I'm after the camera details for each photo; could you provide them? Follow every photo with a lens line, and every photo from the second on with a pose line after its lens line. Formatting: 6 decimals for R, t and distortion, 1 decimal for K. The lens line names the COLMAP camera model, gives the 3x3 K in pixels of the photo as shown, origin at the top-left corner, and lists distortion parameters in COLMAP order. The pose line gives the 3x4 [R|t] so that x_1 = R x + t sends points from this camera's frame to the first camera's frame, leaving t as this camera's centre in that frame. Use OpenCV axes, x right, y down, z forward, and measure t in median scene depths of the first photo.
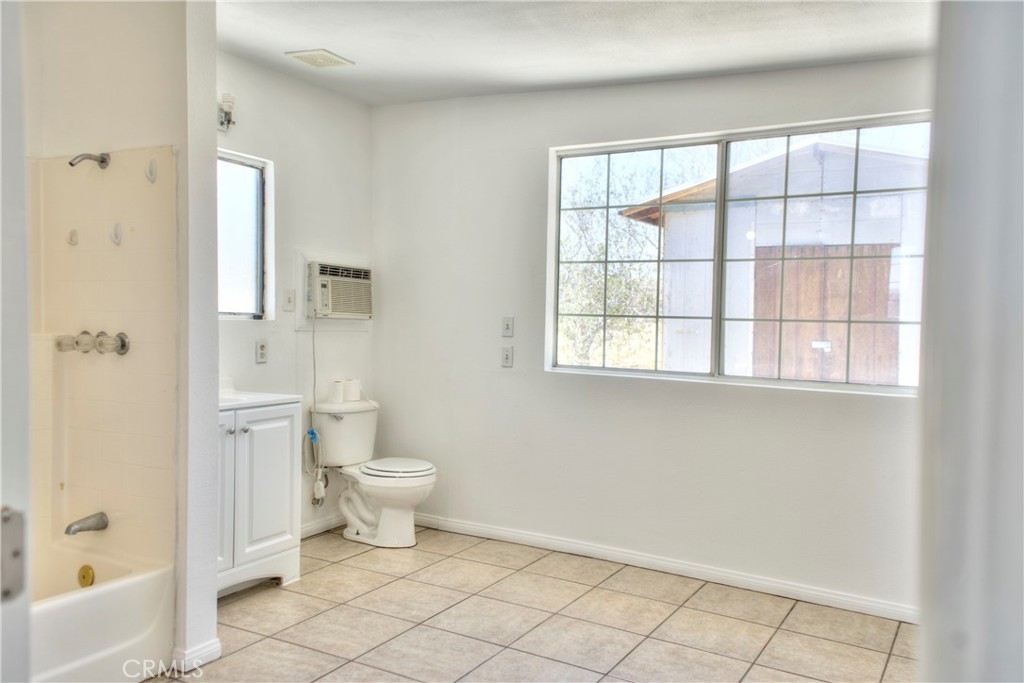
lens RADIAL K [[824.1, 0, 515.5], [0, 824.1, 341.7], [0, 0, 1]] dist [0.141957, -0.099799]
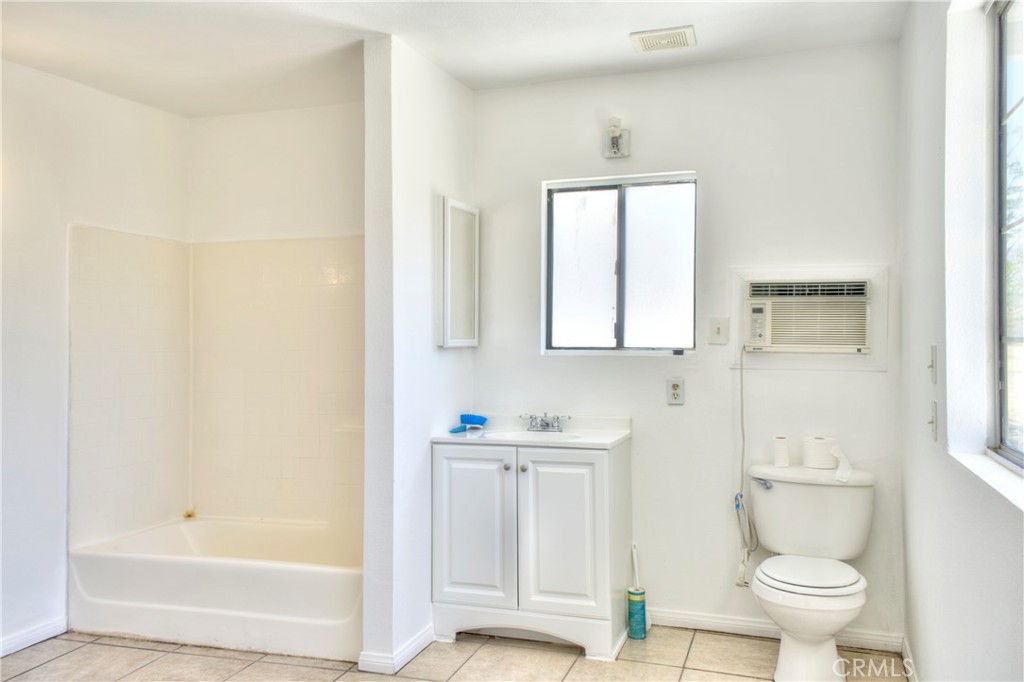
lens RADIAL K [[824.1, 0, 493.8], [0, 824.1, 337.3], [0, 0, 1]] dist [0.141957, -0.099799]
pose [[0.201211, -0.028780, -0.979125, 0.508187], [-0.022703, 0.999163, -0.034034, -0.011009], [0.979285, 0.029077, 0.200389, 0.638739]]
